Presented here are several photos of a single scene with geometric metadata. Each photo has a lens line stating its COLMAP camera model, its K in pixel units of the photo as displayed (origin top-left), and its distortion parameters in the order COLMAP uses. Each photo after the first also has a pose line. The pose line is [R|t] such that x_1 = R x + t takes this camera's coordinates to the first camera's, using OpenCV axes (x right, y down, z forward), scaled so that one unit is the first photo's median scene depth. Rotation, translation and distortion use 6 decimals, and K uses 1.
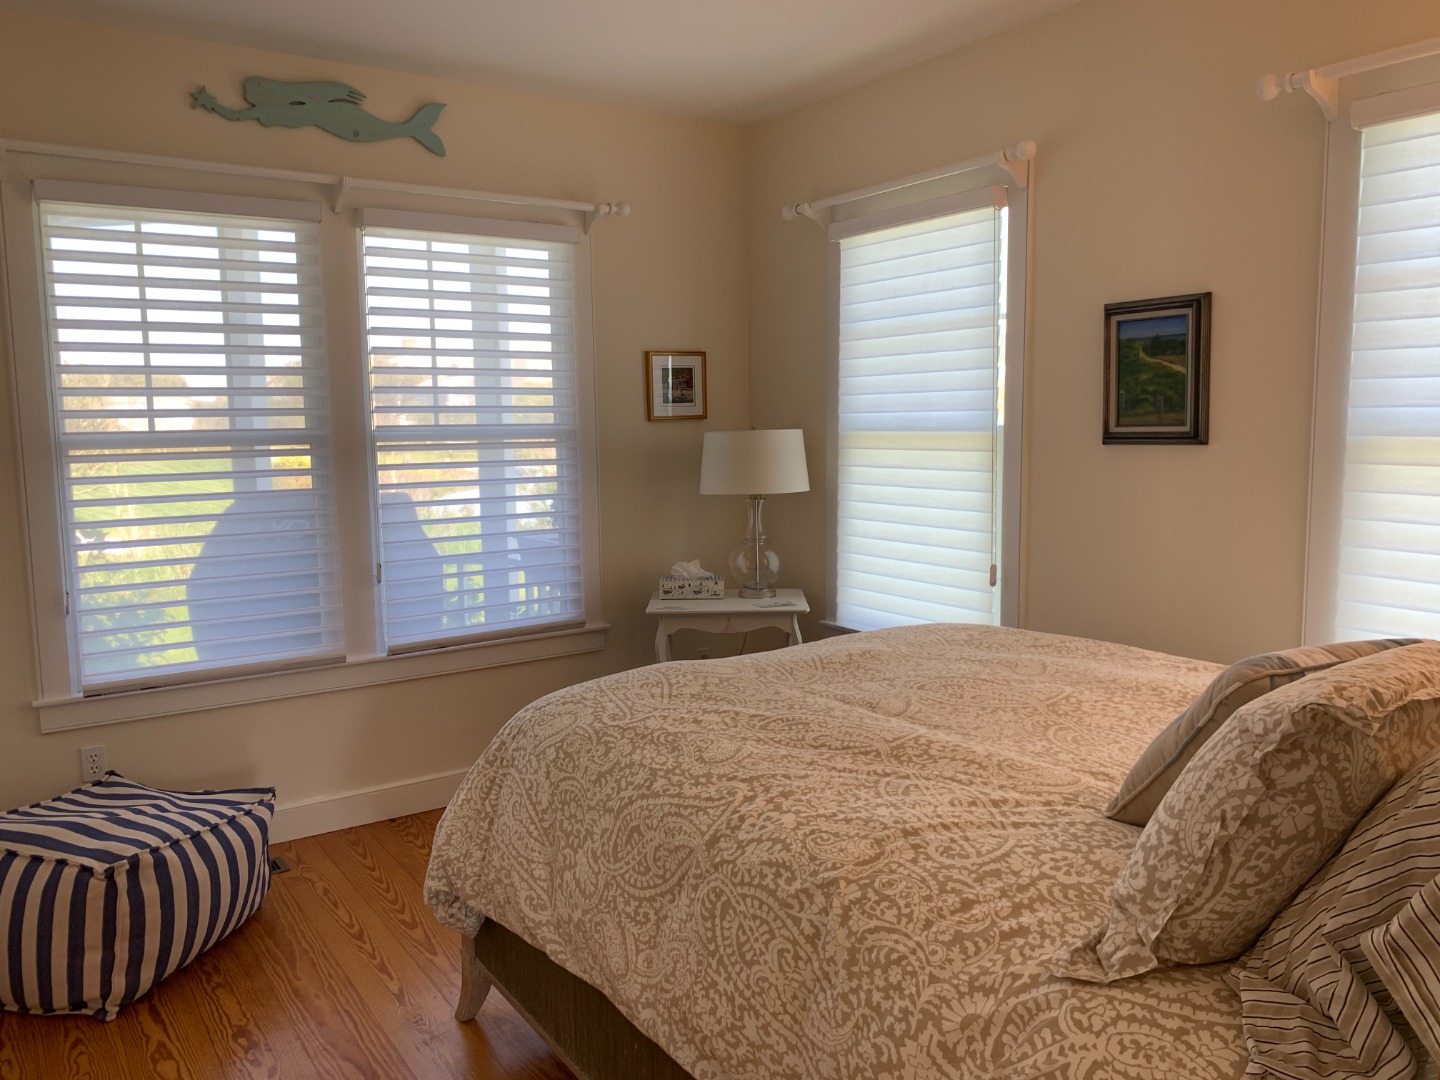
lens RADIAL K [[1084.0, 0, 715.9], [0, 1084.0, 539.4], [0, 0, 1]] dist [0.005898, -0.016242]
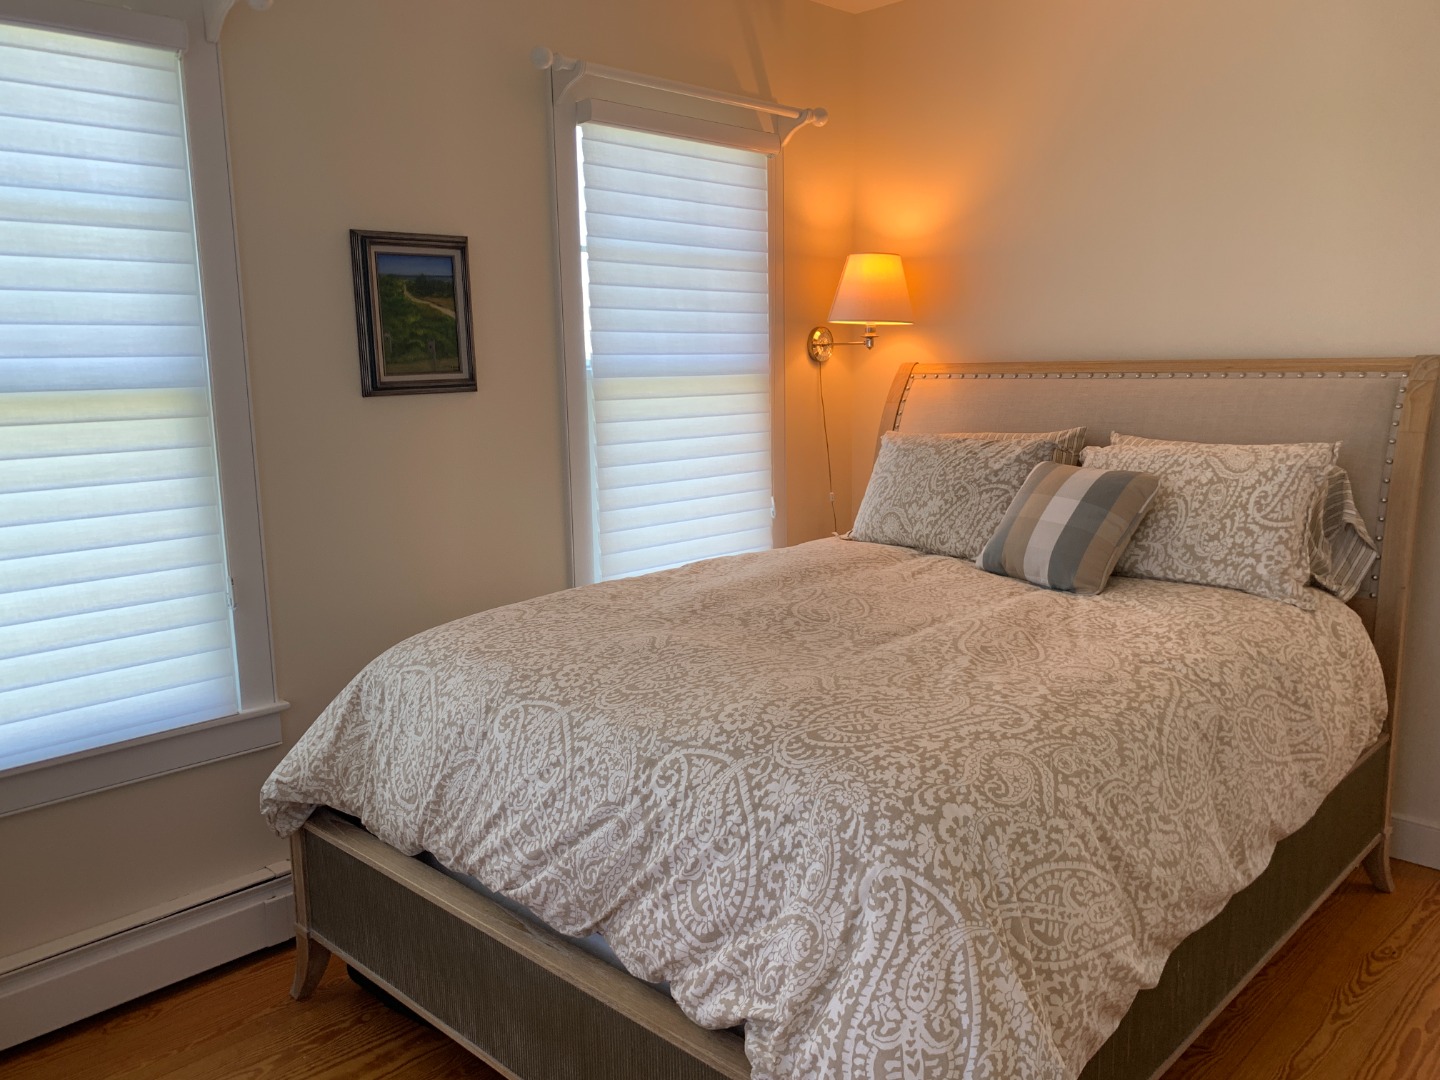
lens RADIAL K [[1084.0, 0, 715.5], [0, 1084.0, 539.6], [0, 0, 1]] dist [0.005898, -0.016242]
pose [[-0.174432, -0.136085, 0.975220, -0.573446], [0.138866, 0.977106, 0.161186, -0.083499], [-0.974828, 0.163541, -0.151541, 0.947998]]
